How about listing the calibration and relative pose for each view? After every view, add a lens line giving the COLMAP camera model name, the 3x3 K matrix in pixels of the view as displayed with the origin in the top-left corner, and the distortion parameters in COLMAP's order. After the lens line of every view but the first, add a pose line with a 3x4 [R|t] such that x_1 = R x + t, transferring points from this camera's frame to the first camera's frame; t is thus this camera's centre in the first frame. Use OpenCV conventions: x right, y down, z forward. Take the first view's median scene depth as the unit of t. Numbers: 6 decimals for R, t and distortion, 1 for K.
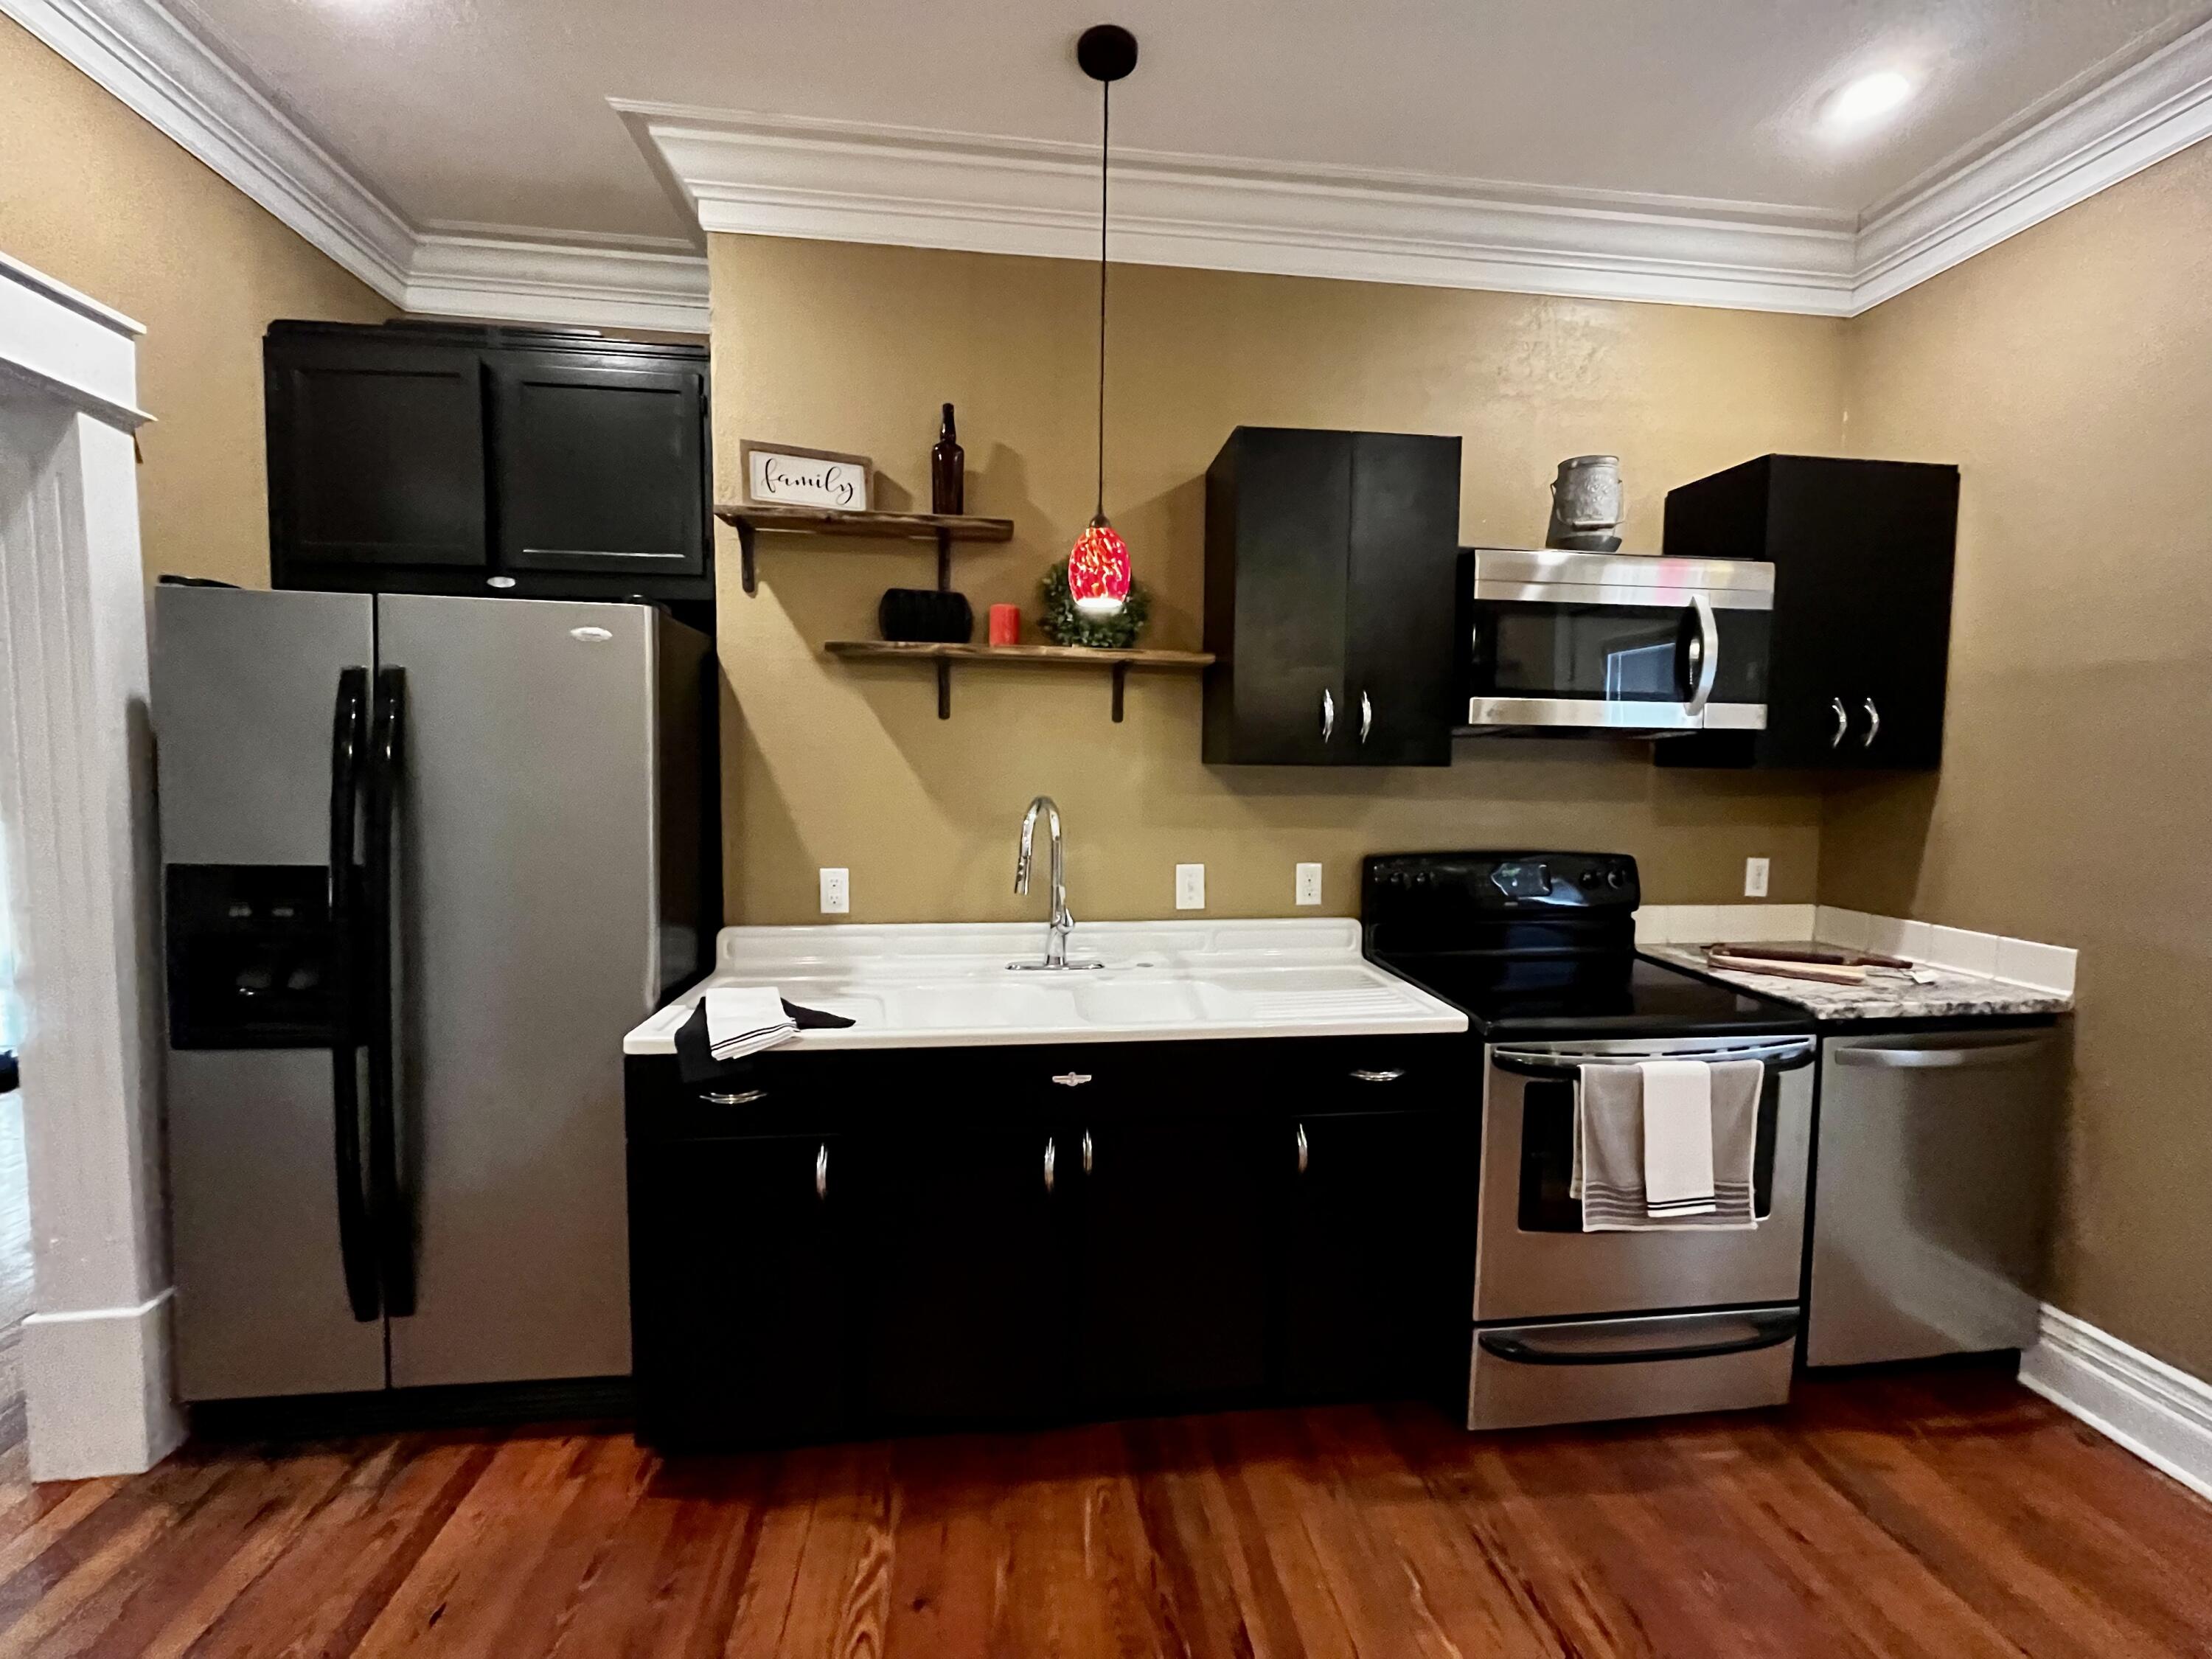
lens RADIAL K [[893.0, 0, 1110.5], [0, 893.0, 817.6], [0, 0, 1]] dist [-0.003078, -0.000173]
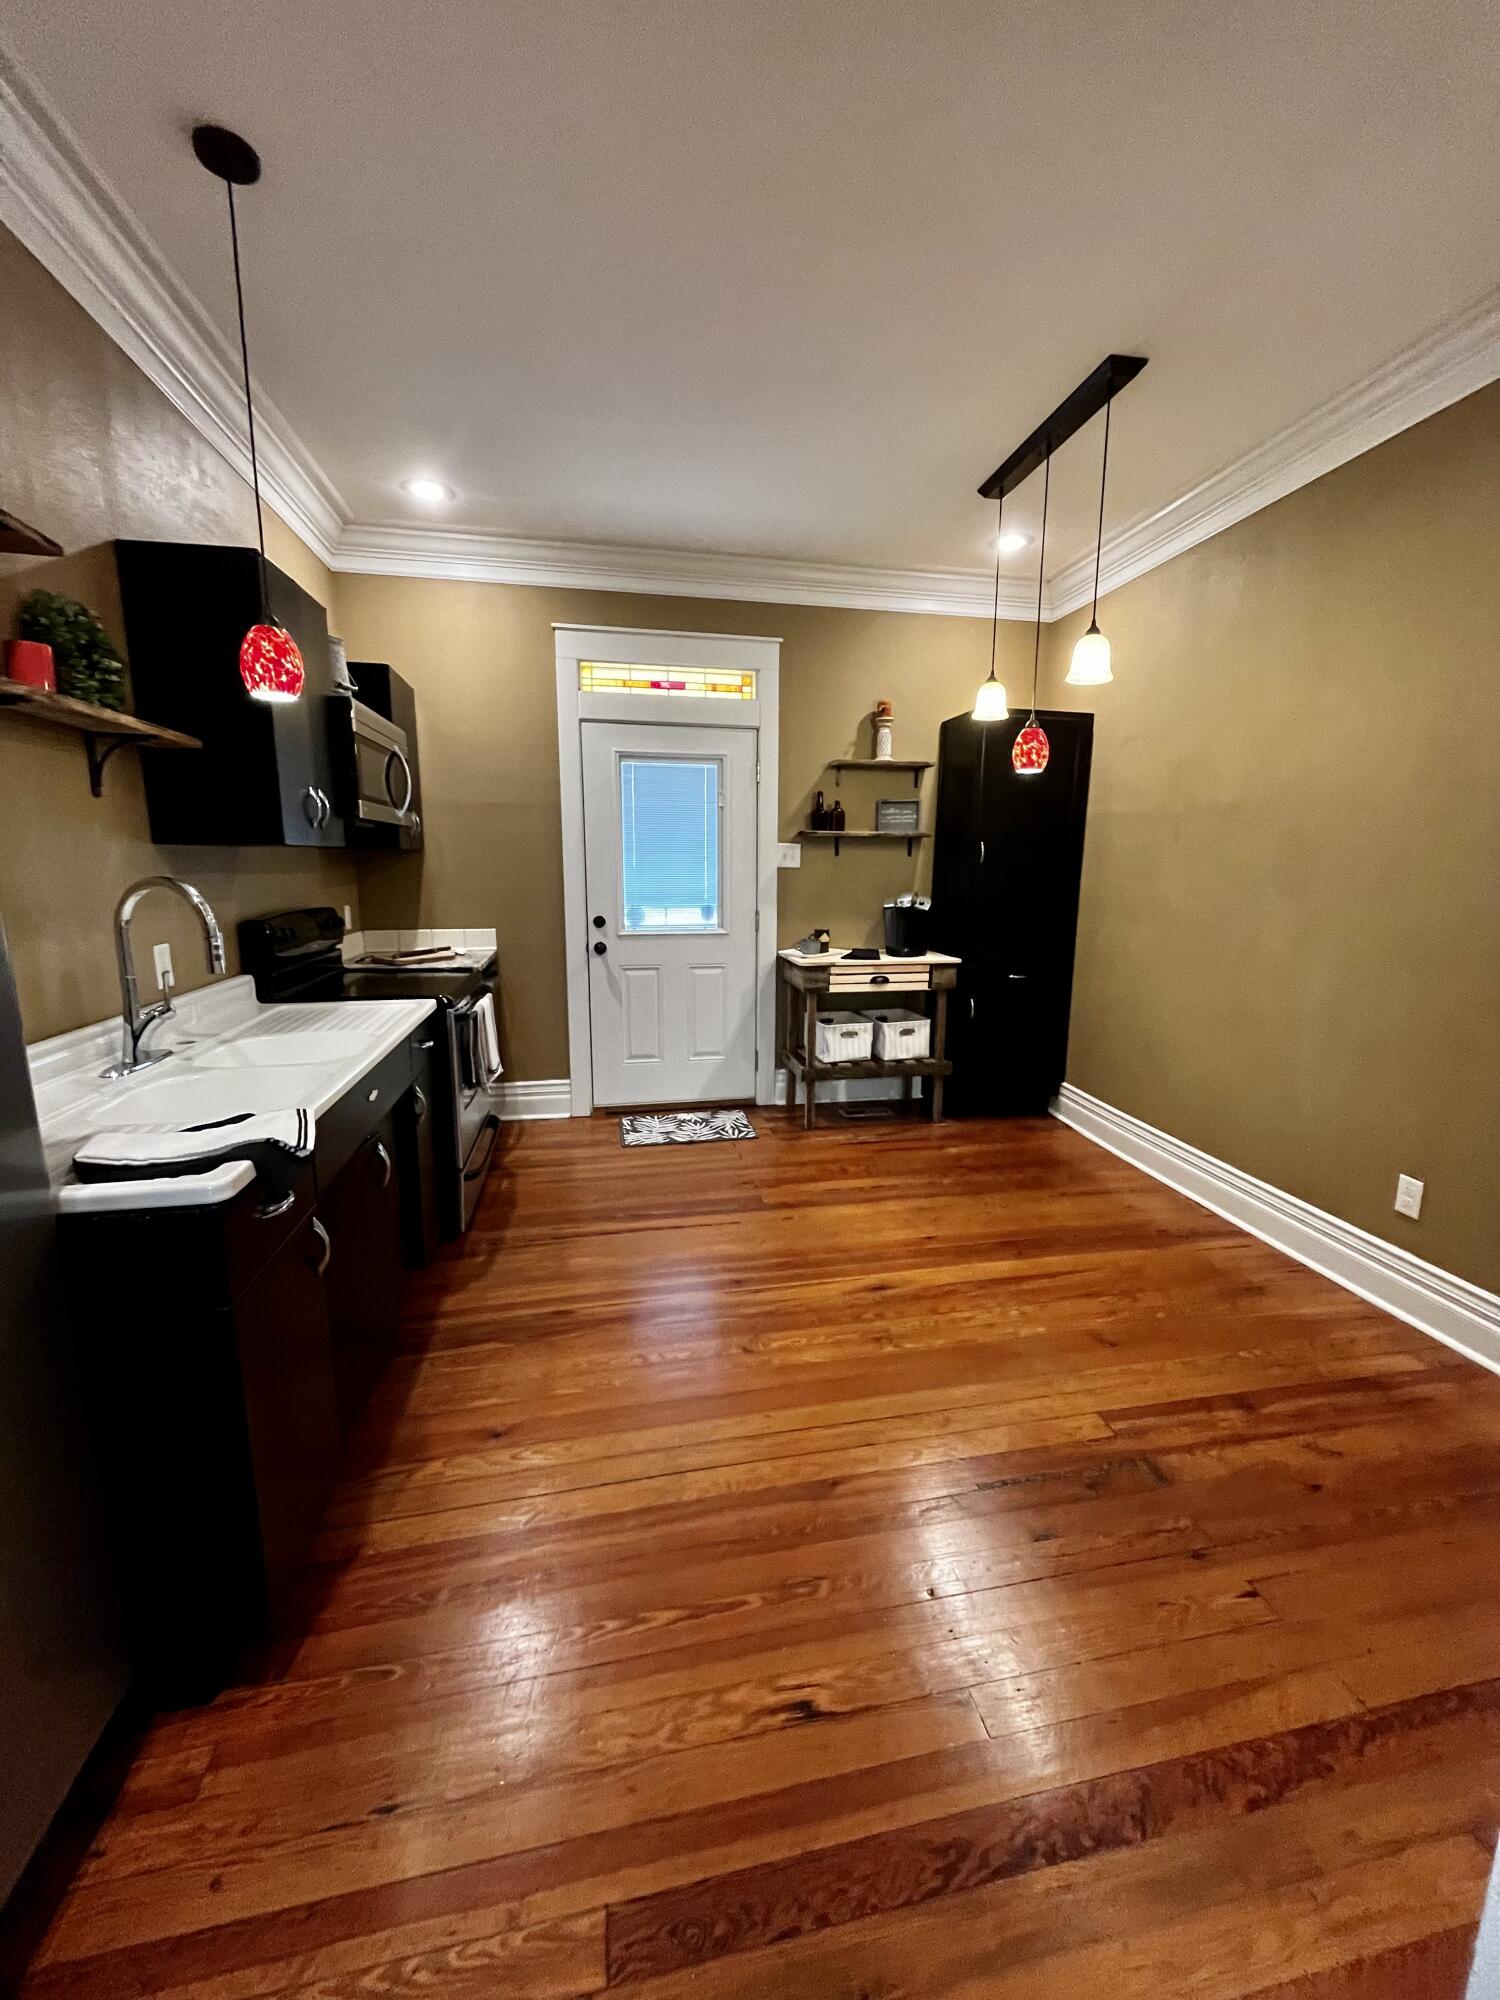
lens RADIAL K [[807.4, 0, 760.1], [0, 807.4, 1003.8], [0, 0, 1]] dist [-0.003078, -0.000173]
pose [[-0.073580, -0.185536, 0.979879, -1.013349], [0.061728, 0.979811, 0.190158, -0.015295], [-0.995377, 0.074478, -0.060642, 0.440096]]
